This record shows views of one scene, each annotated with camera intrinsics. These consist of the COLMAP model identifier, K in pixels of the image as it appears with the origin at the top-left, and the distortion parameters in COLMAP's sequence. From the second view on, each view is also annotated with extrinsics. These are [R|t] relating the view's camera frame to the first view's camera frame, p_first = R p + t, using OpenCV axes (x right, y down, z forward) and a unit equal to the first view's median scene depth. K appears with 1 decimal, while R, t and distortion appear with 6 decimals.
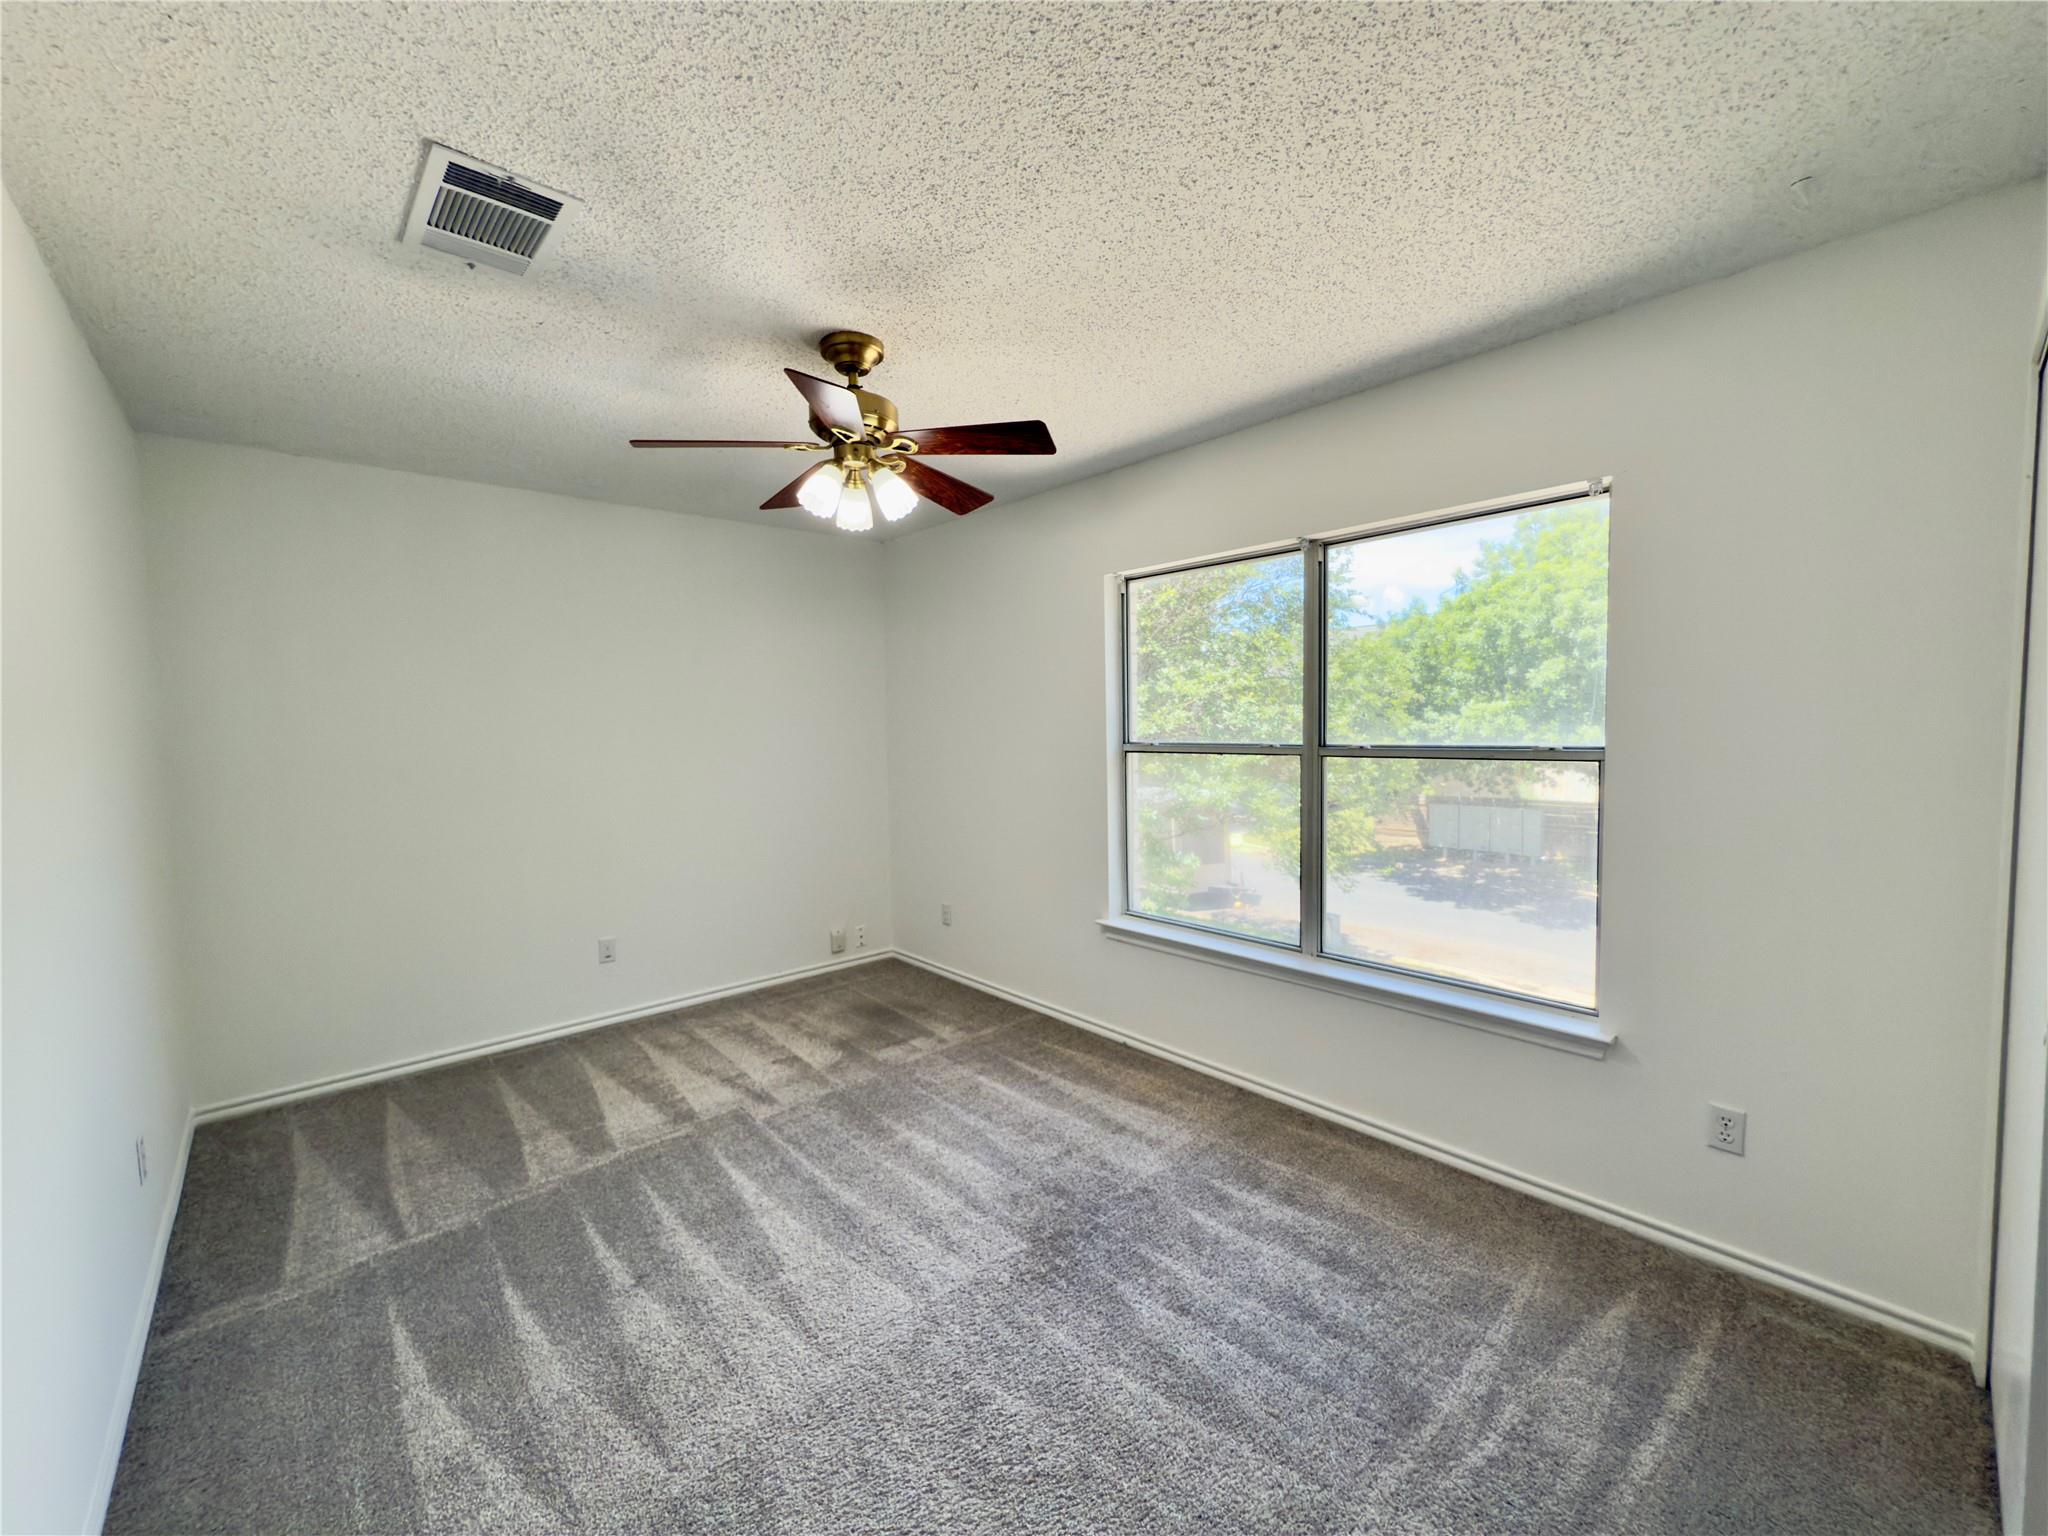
lens RADIAL K [[812.3, 0, 1028.2], [0, 812.3, 764.6], [0, 0, 1]] dist [-0.005962, 0.001882]
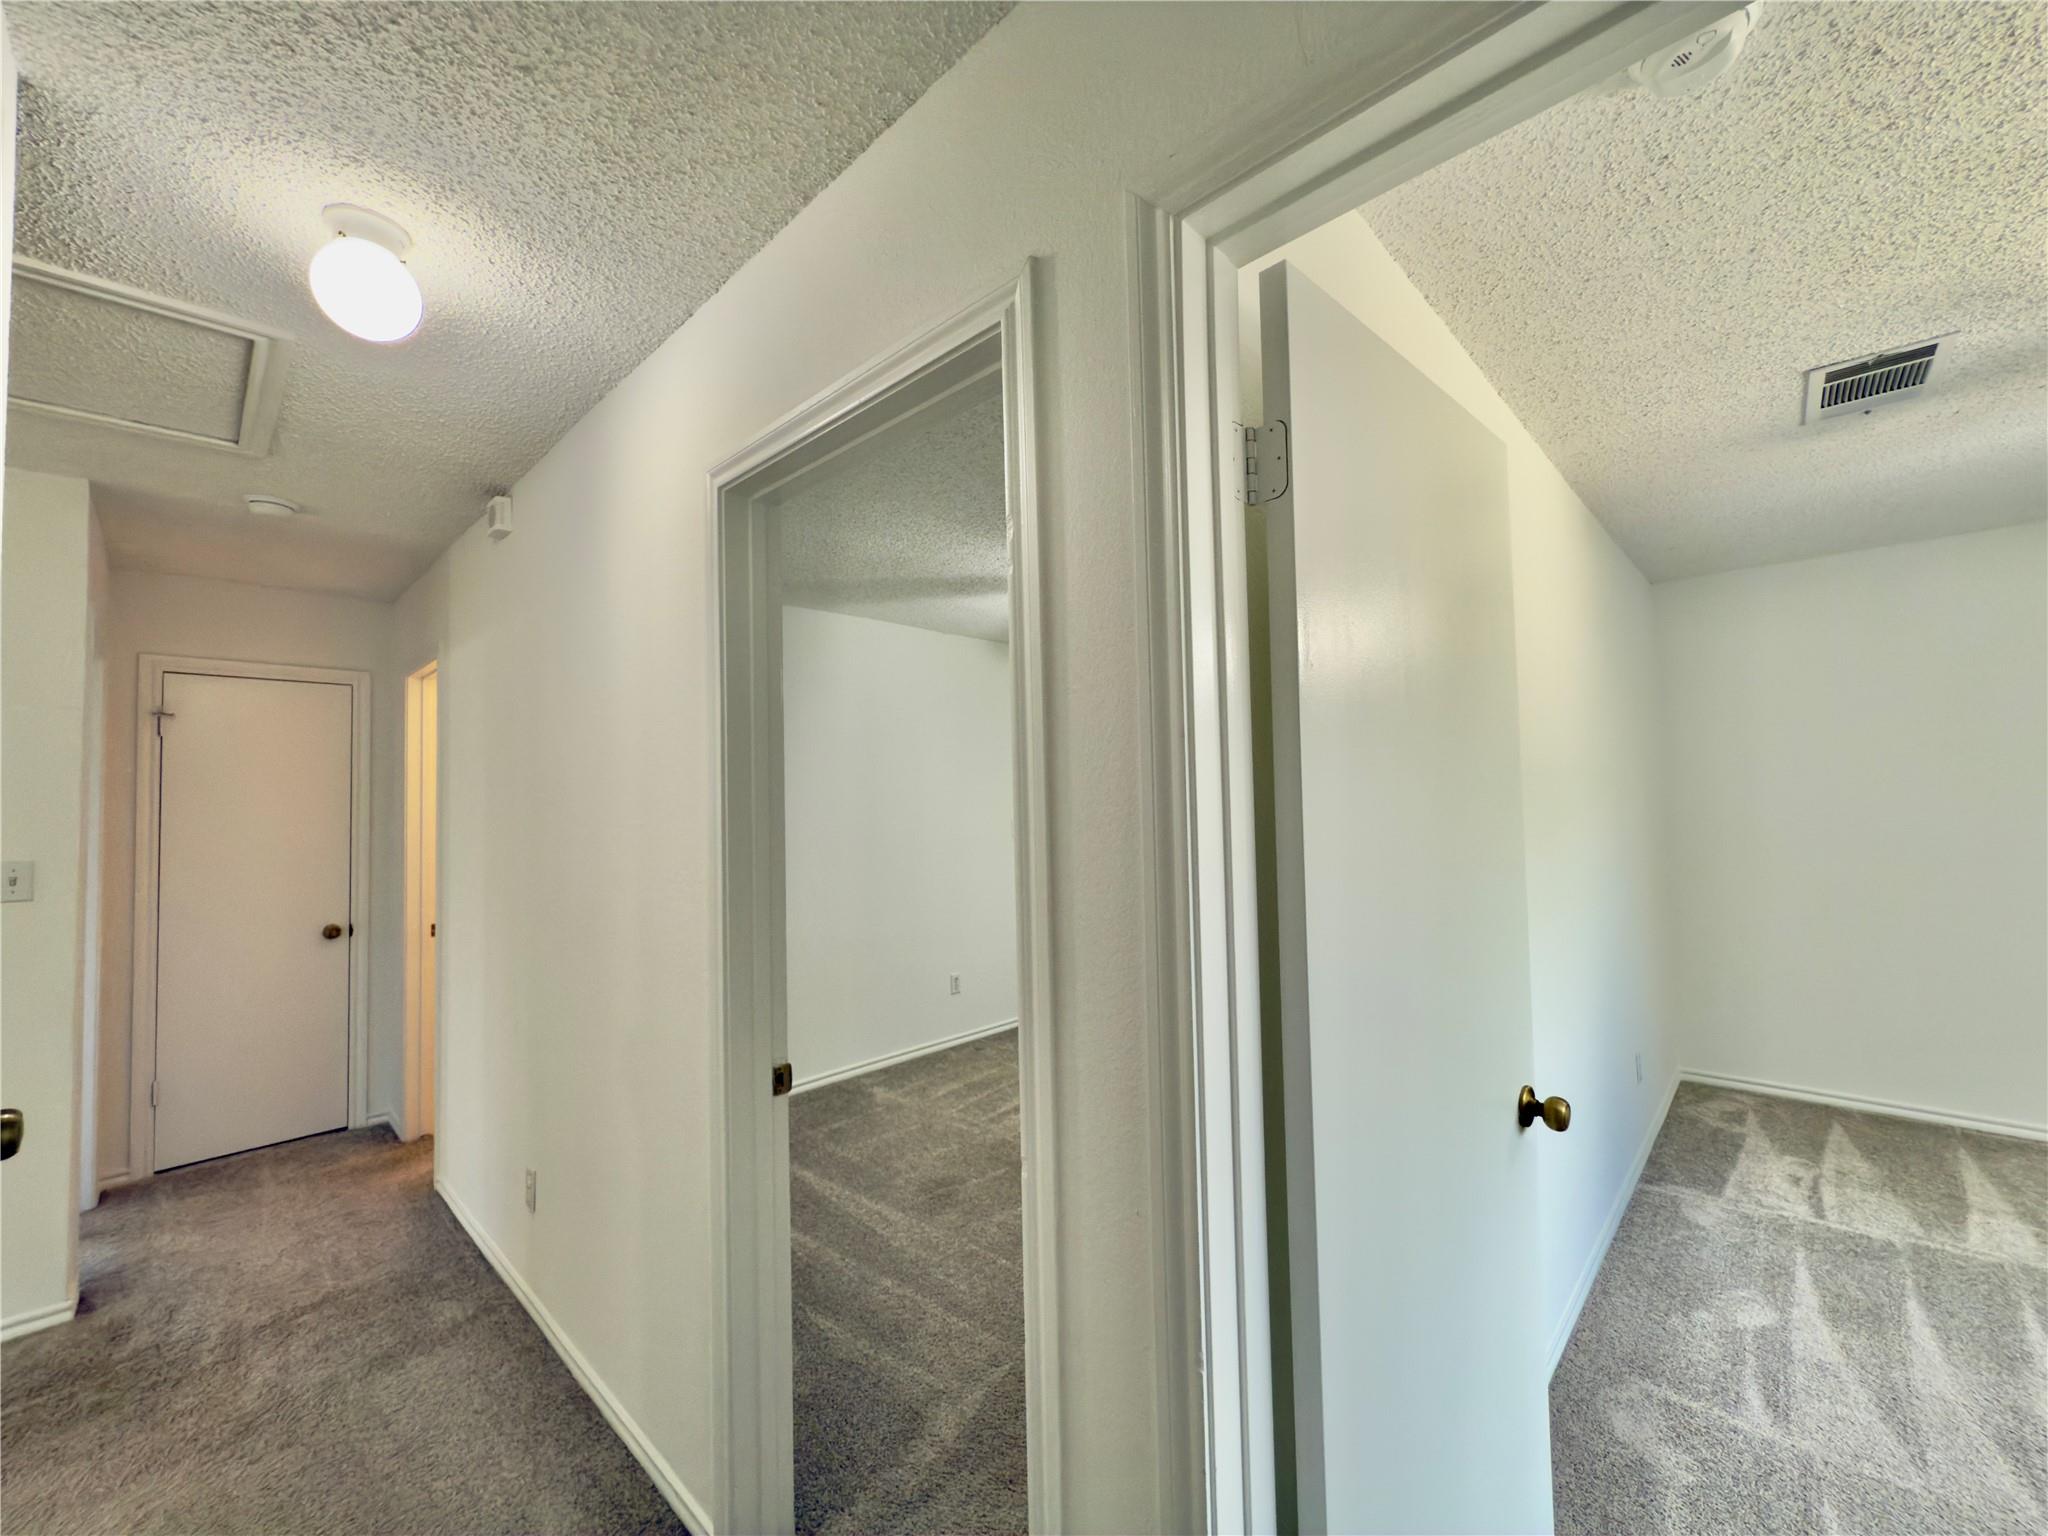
lens RADIAL K [[812.3, 0, 1011.1], [0, 812.3, 778.6], [0, 0, 1]] dist [-0.005962, 0.001882]
pose [[0.045493, -0.016978, -0.998820, 0.366623], [-0.036213, 0.999170, -0.018633, 0.008866], [0.998308, 0.037018, 0.044841, -0.261229]]
